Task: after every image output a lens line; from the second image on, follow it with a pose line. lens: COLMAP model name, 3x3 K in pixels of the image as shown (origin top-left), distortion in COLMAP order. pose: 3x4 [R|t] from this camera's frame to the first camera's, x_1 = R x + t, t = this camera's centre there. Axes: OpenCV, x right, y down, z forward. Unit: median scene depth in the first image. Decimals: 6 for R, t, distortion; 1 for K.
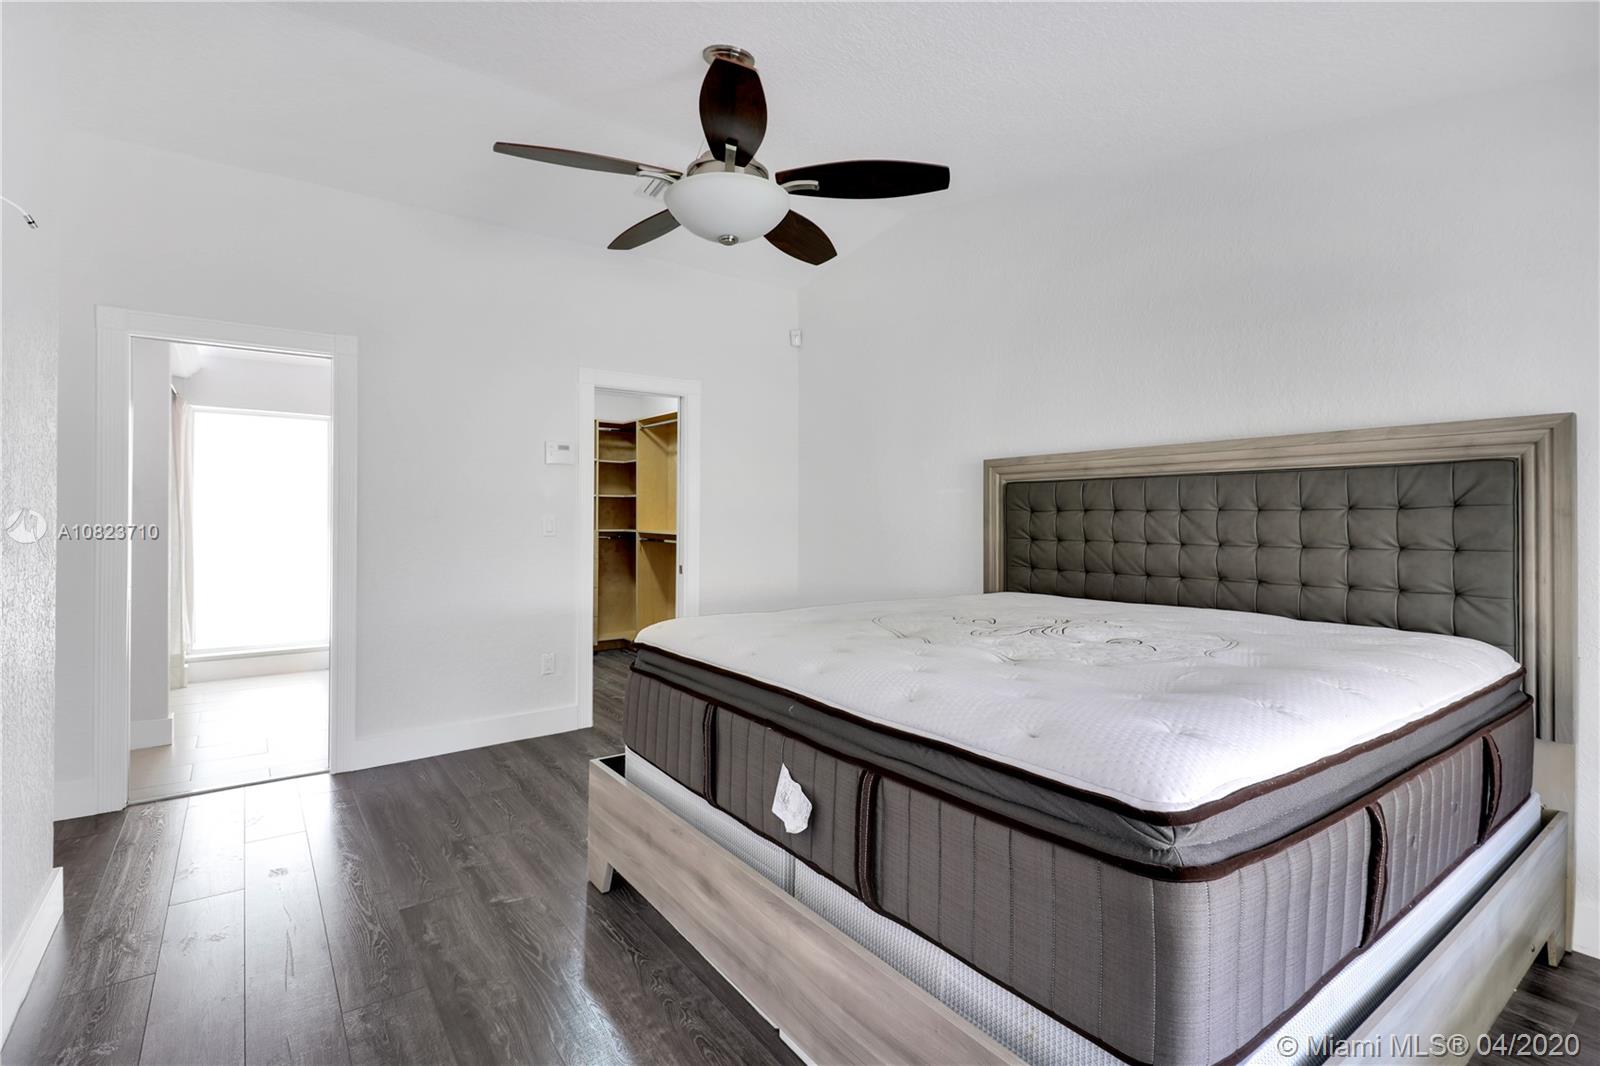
lens RADIAL K [[752.5, 0, 808.9], [0, 752.5, 528.1], [0, 0, 1]] dist [0.009262, -0.003070]
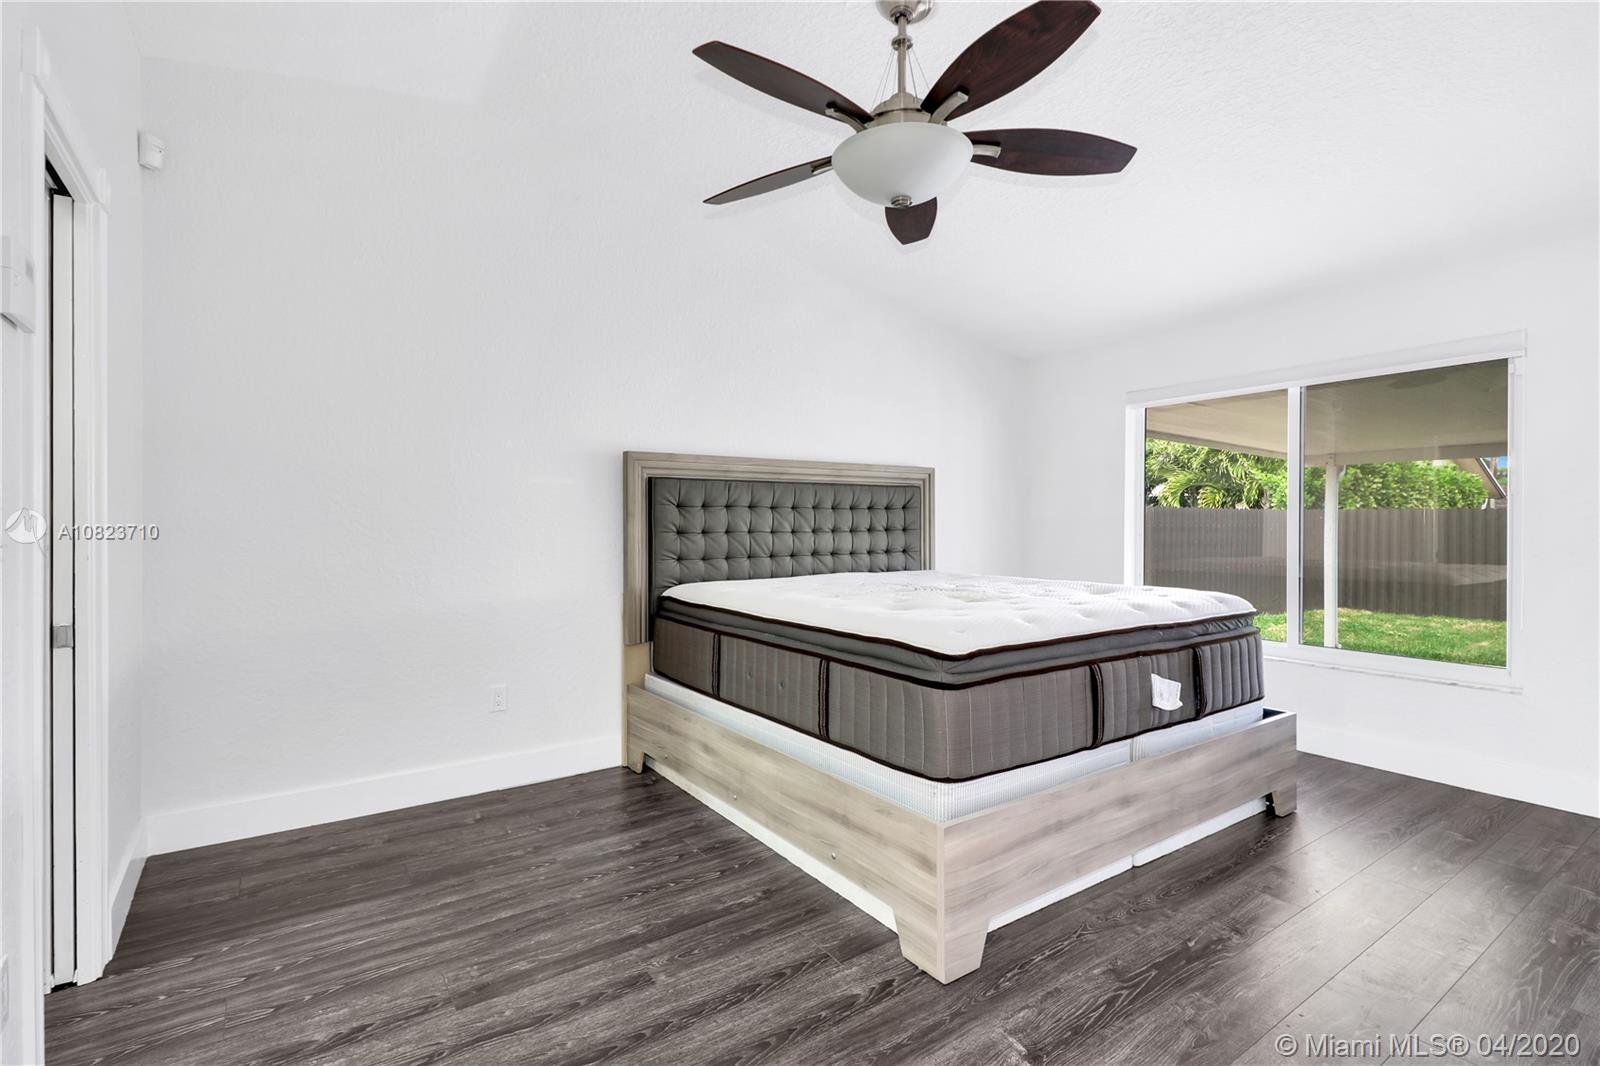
lens RADIAL K [[752.5, 0, 809.3], [0, 752.5, 529.7], [0, 0, 1]] dist [0.009262, -0.003070]
pose [[0.009356, -0.014706, 0.999848, -0.852688], [0.015207, 0.999778, 0.014563, -0.003371], [-0.999841, 0.015069, 0.009578, 0.921213]]
